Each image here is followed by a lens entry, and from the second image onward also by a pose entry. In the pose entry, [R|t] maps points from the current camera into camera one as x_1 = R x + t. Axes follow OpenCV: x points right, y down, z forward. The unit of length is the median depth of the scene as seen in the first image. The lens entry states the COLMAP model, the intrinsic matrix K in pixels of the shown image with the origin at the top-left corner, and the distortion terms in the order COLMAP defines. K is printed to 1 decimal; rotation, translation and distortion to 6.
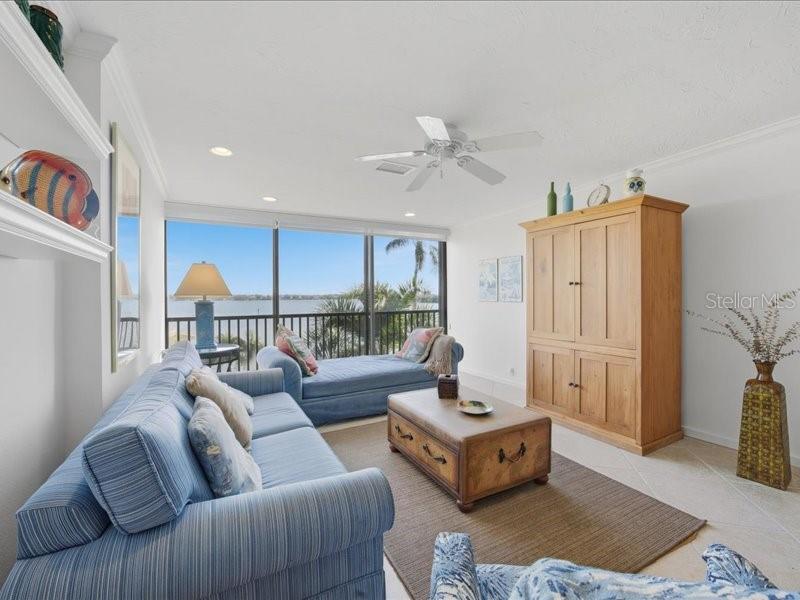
lens RADIAL K [[349.2, 0, 400.0], [0, 349.2, 300.0], [0, 0, 1]] dist [-0.001126, 0.000017]
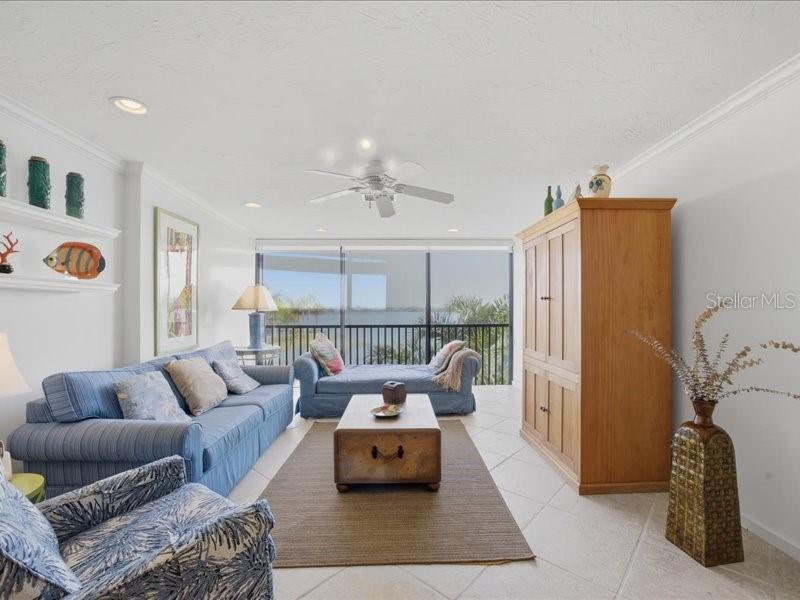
lens RADIAL K [[356.8, 0, 398.1], [0, 356.8, 312.7], [0, 0, 1]] dist [-0.030801, 0.015734]
pose [[0.893541, 0.009427, -0.448884, 0.681967], [-0.008669, 0.999955, 0.003742, -0.011409], [0.448899, 0.000548, 0.893582, -0.001226]]
